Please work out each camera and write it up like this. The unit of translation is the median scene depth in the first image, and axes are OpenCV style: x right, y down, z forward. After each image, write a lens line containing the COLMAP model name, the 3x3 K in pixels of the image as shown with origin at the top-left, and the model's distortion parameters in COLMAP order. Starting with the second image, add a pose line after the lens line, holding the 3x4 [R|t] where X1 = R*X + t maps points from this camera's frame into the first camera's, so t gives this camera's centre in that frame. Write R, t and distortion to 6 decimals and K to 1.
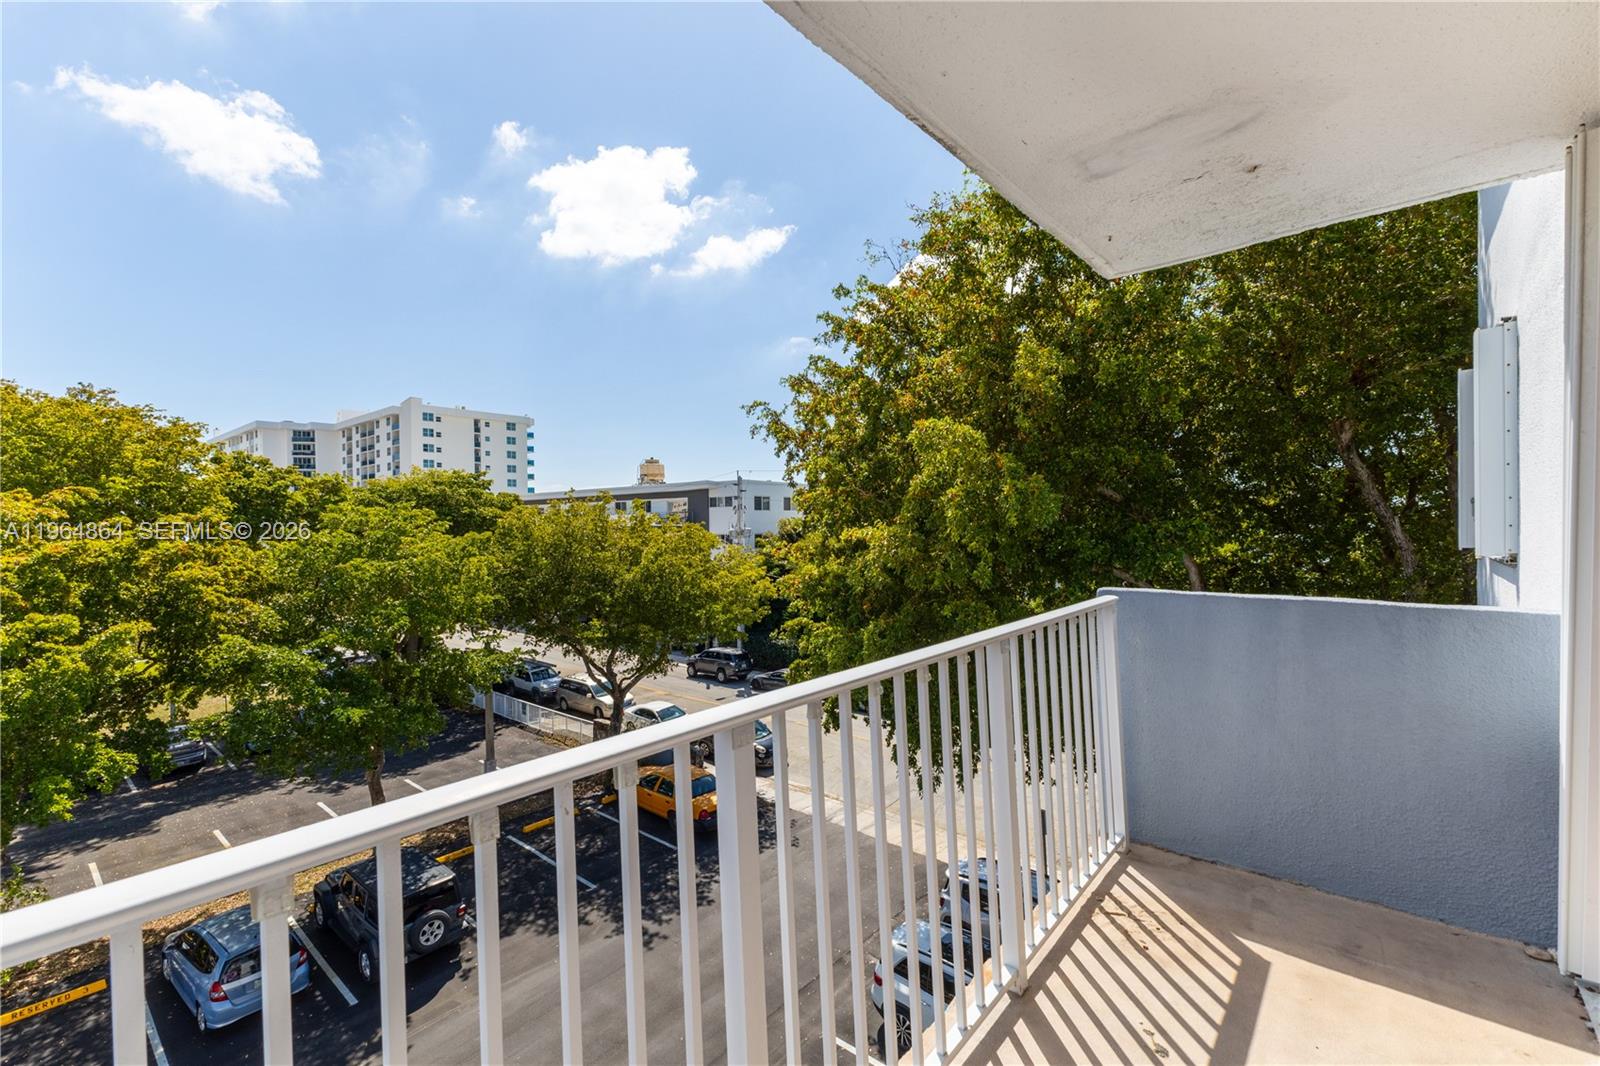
lens RADIAL K [[693.1, 0, 806.8], [0, 693.1, 531.2], [0, 0, 1]] dist [0.023023, -0.007375]
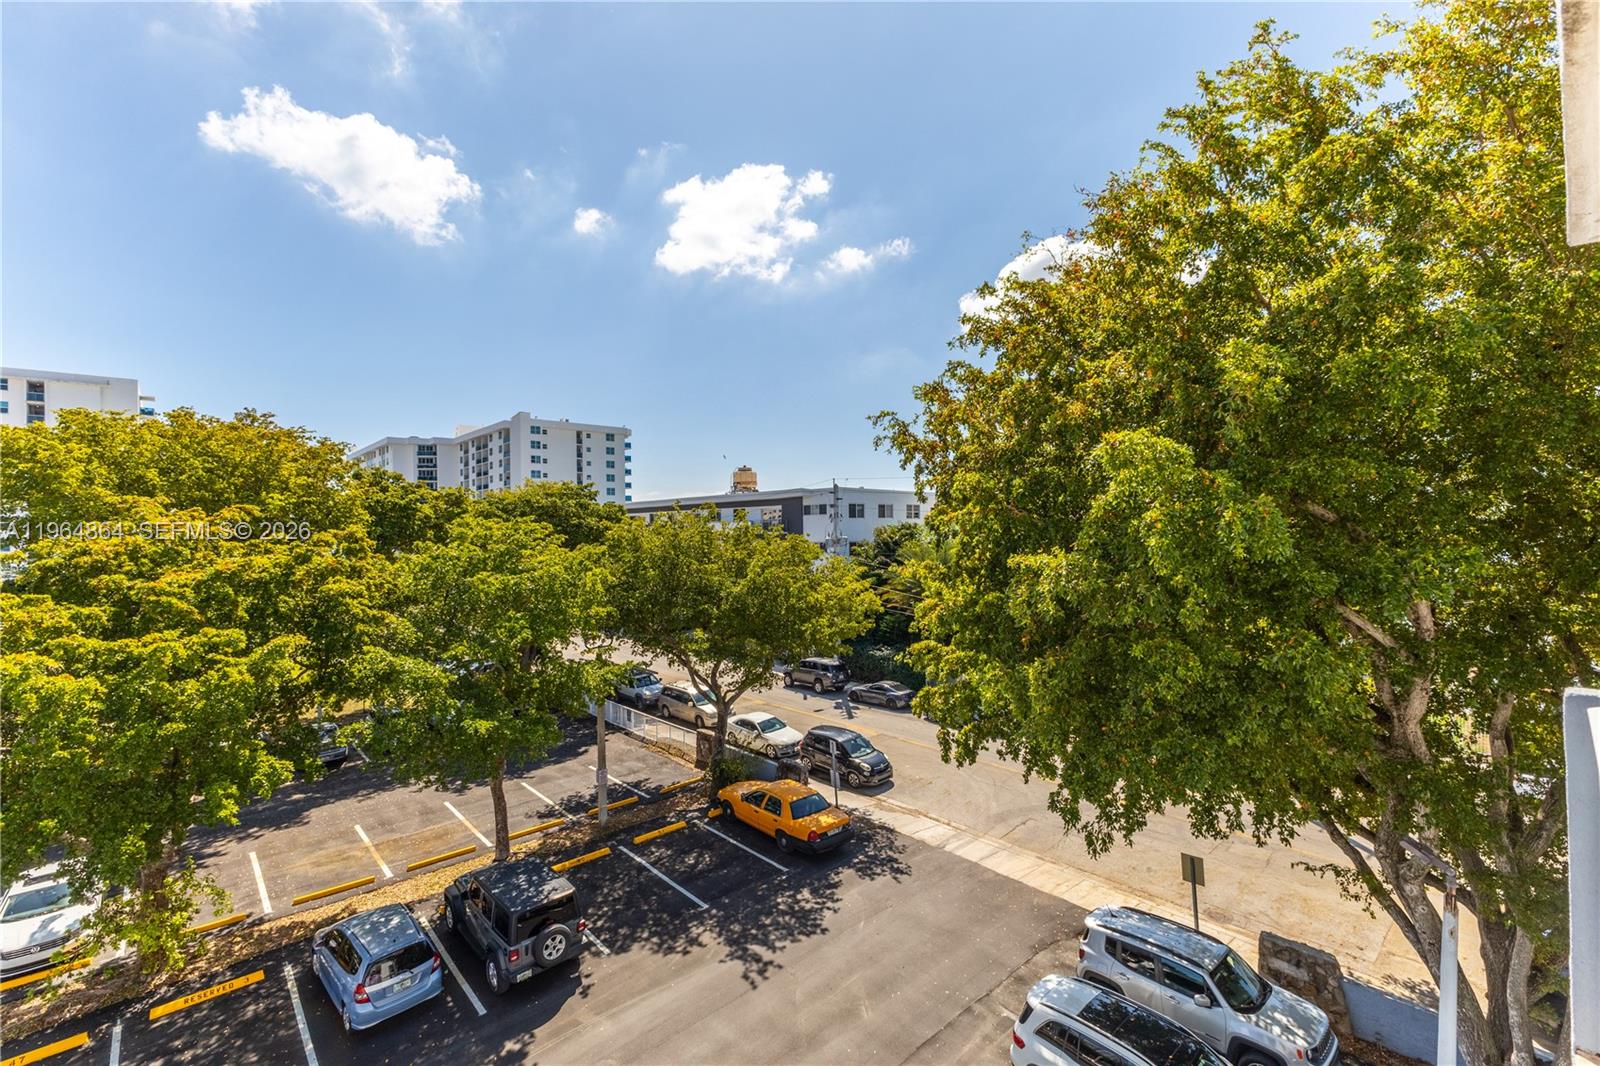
lens RADIAL K [[693.1, 0, 805.1], [0, 693.1, 528.7], [0, 0, 1]] dist [0.023023, -0.007375]
pose [[0.992163, -0.003703, -0.124896, -0.045515], [0.002379, 0.999939, -0.010753, -0.013858], [0.124928, 0.010372, 0.992112, 0.039471]]
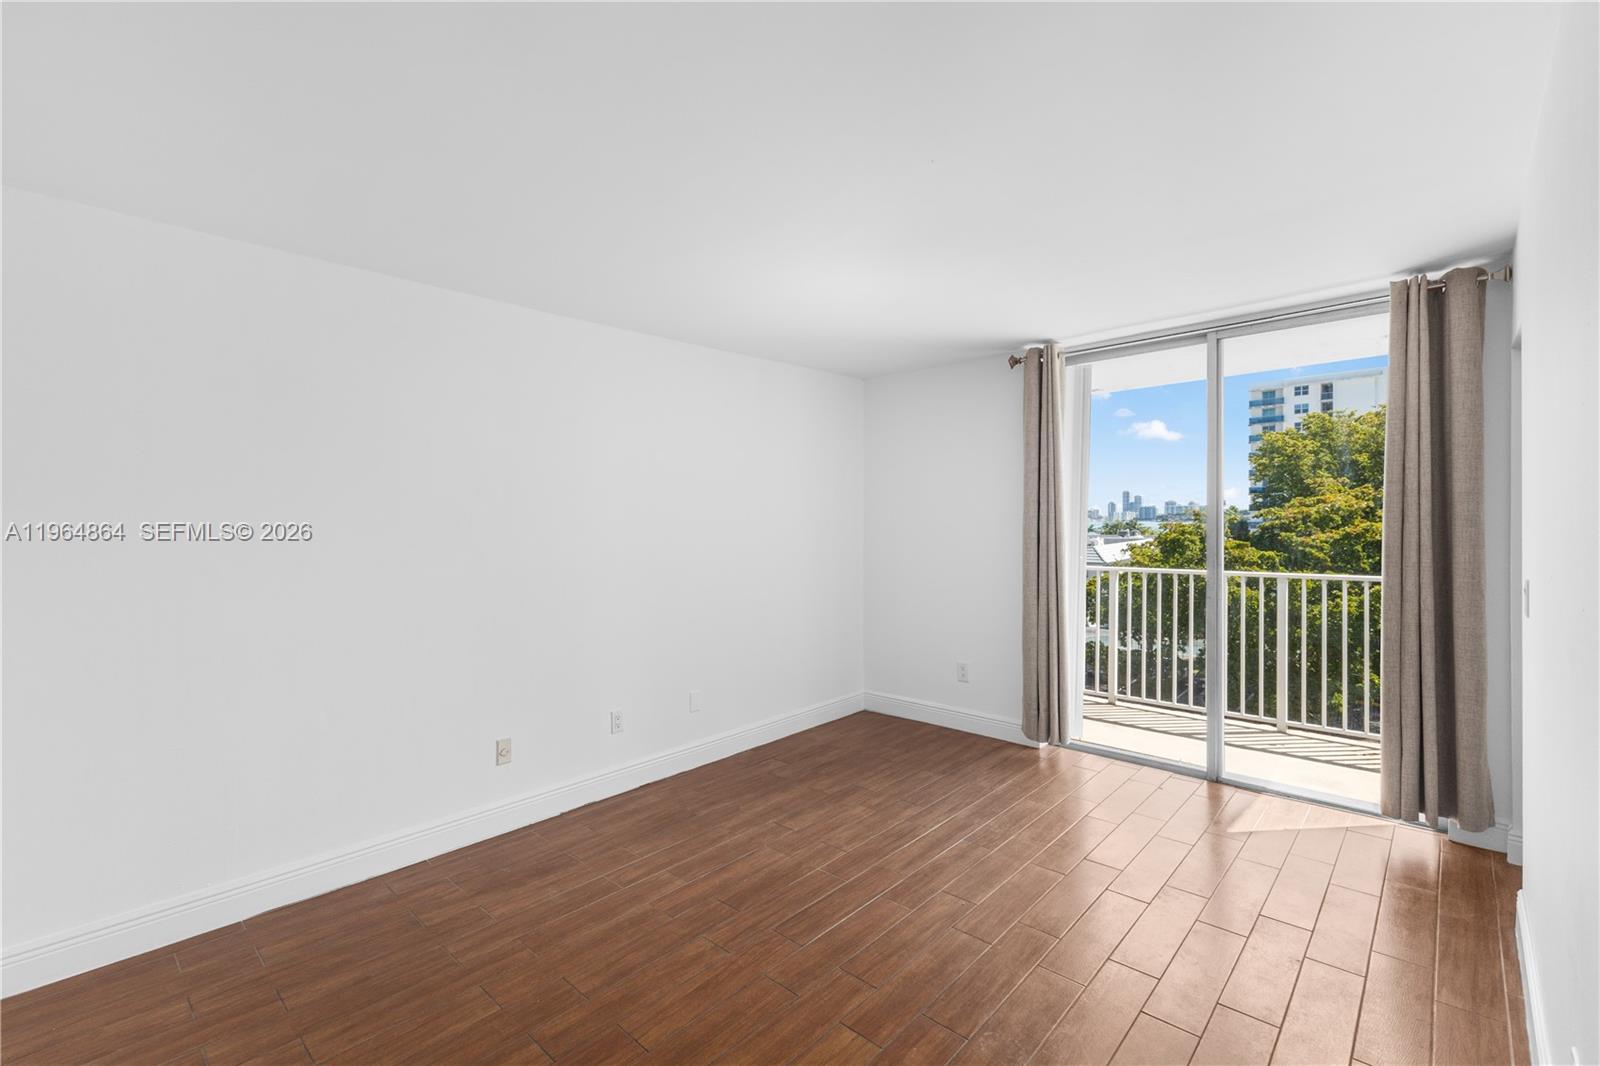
lens RADIAL K [[693.1, 0, 802.3], [0, 693.1, 535.7], [0, 0, 1]] dist [0.023023, -0.007375]
pose [[-0.039258, 0.033951, -0.998652, 0.331718], [0.002996, 0.999422, 0.033859, -0.010290], [0.999225, -0.001663, -0.039337, -0.063298]]
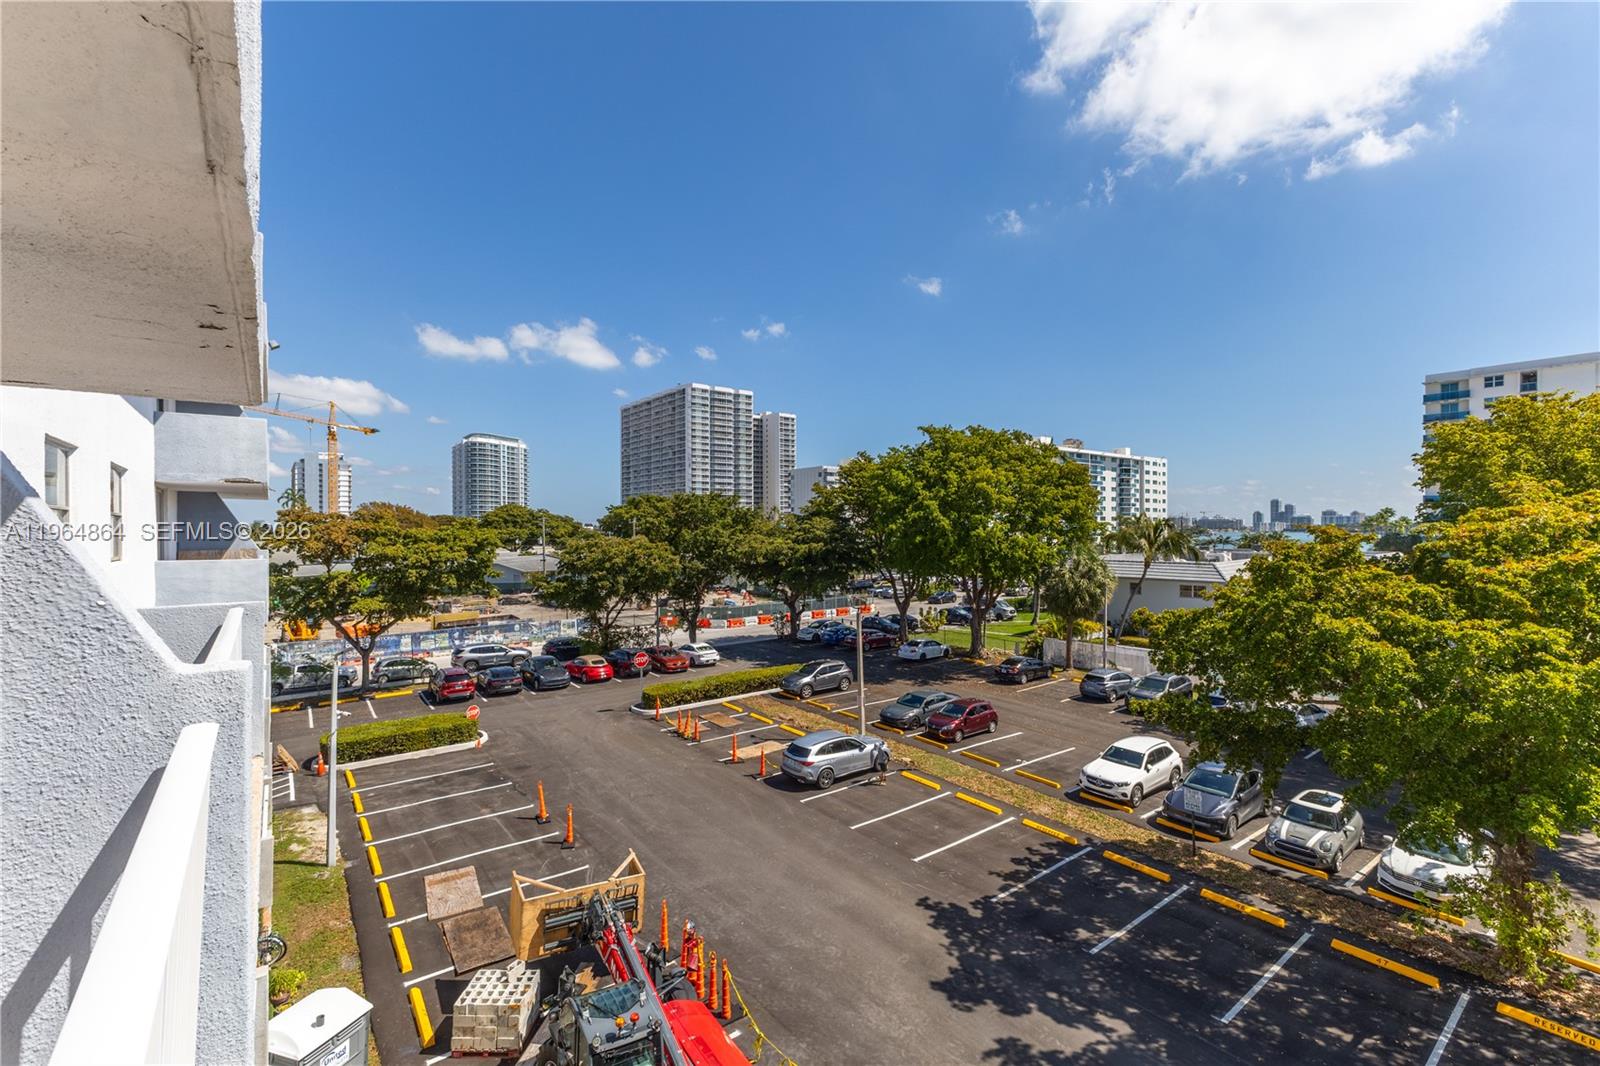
lens RADIAL K [[693.1, 0, 801.3], [0, 693.1, 530.5], [0, 0, 1]] dist [0.023023, -0.007375]
pose [[-0.197373, 0.016536, -0.980189, 0.043799], [-0.008105, 0.999796, 0.018499, -0.015045], [0.980295, 0.011595, -0.197199, 0.138973]]
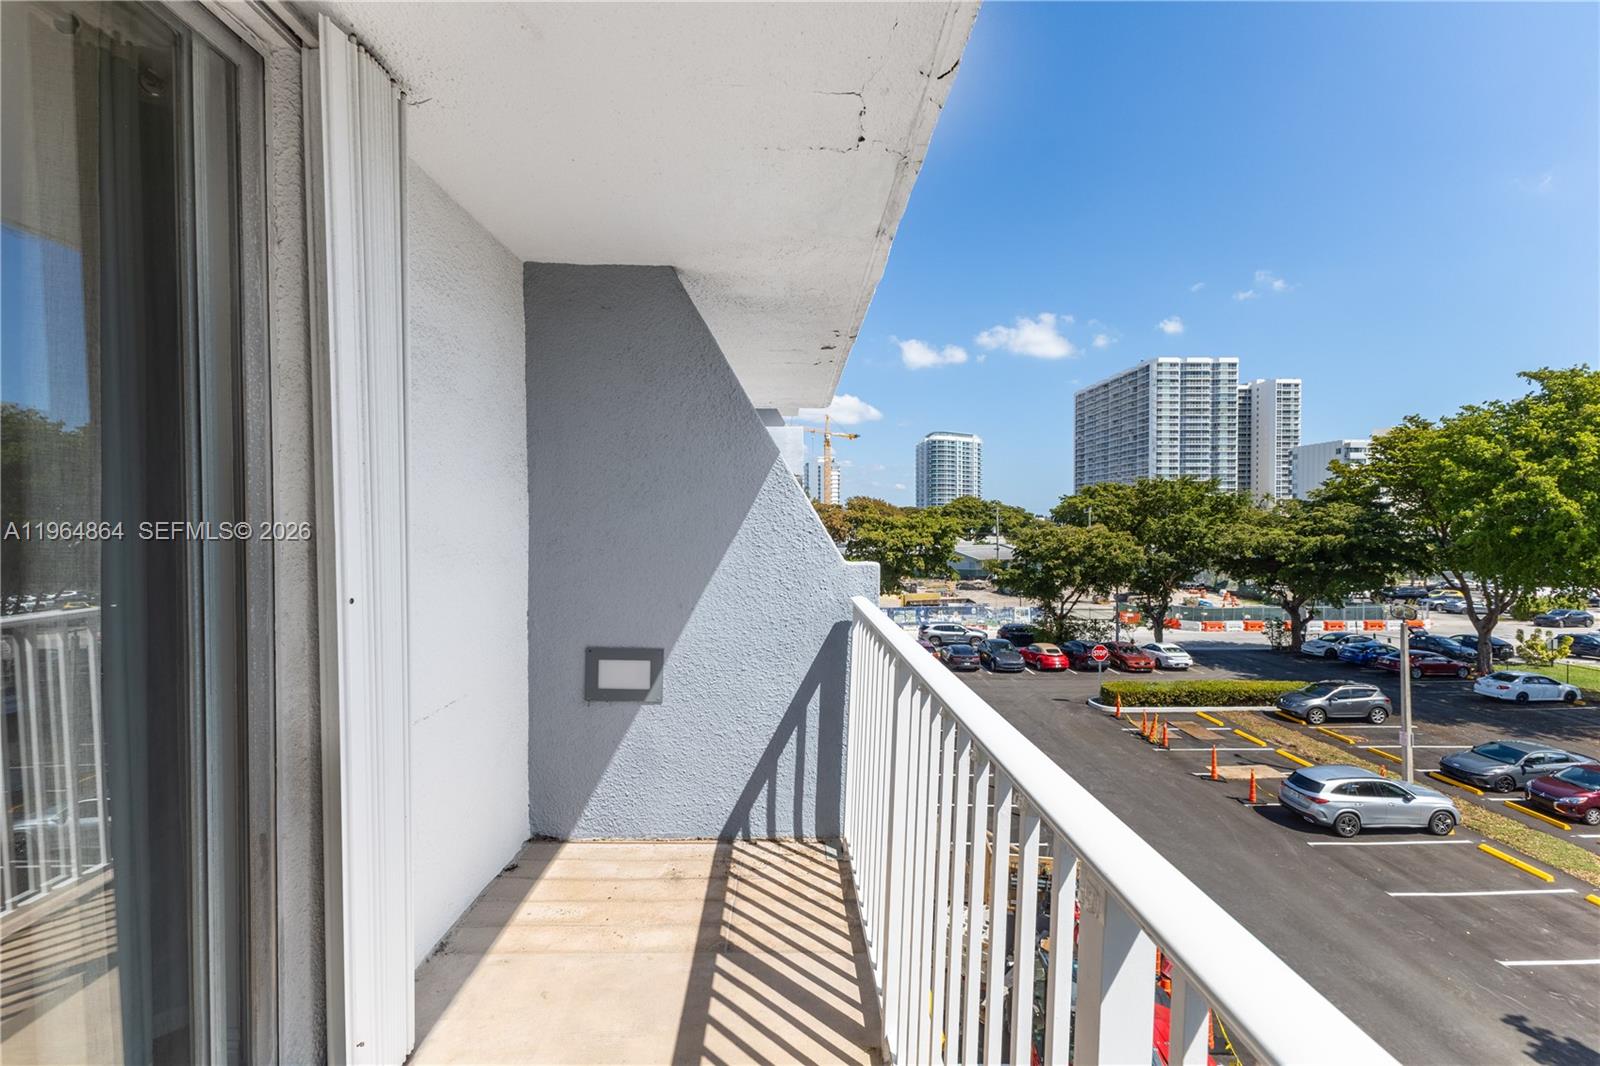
lens RADIAL K [[693.1, 0, 803.3], [0, 693.1, 532.1], [0, 0, 1]] dist [0.023023, -0.007375]
pose [[-0.732973, 0.025107, -0.679794, 0.080586], [0.001911, 0.999391, 0.034850, -0.003032], [0.680255, 0.024245, -0.732575, 0.139784]]
